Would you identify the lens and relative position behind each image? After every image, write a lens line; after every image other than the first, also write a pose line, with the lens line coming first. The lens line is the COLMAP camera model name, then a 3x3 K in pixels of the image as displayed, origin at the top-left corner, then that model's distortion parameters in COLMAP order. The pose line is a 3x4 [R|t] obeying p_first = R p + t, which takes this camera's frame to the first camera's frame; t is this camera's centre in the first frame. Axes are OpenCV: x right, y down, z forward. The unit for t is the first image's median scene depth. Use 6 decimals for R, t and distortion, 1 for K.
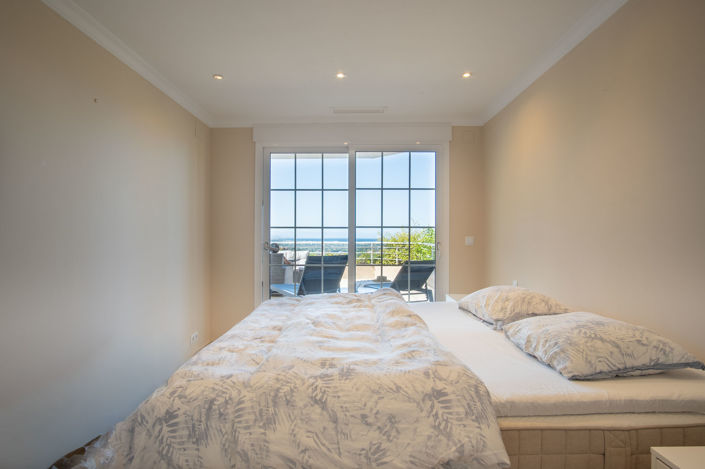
lens RADIAL K [[384.6, 0, 349.9], [0, 384.6, 237.4], [0, 0, 1]] dist [-0.026410, 0.000624]
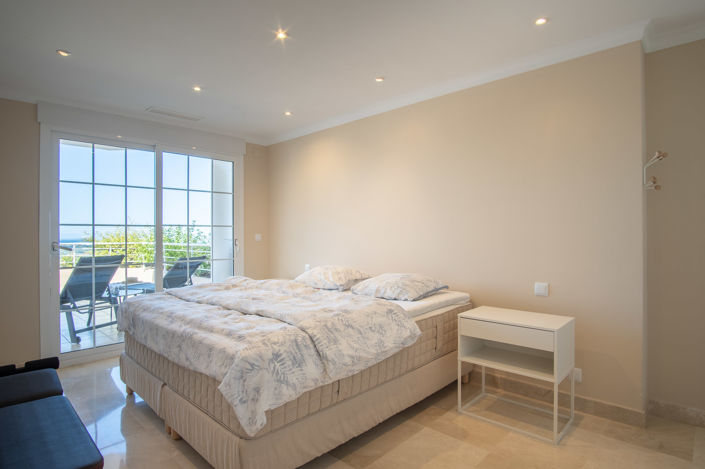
lens RADIAL K [[380.6, 0, 354.4], [0, 380.6, 232.7], [0, 0, 1]] dist [-0.018237, 0.001505]
pose [[0.678353, -0.001890, 0.734733, -0.378282], [0.010732, 0.999915, -0.007337, 0.005910], [-0.734657, 0.012863, 0.678316, -0.054312]]
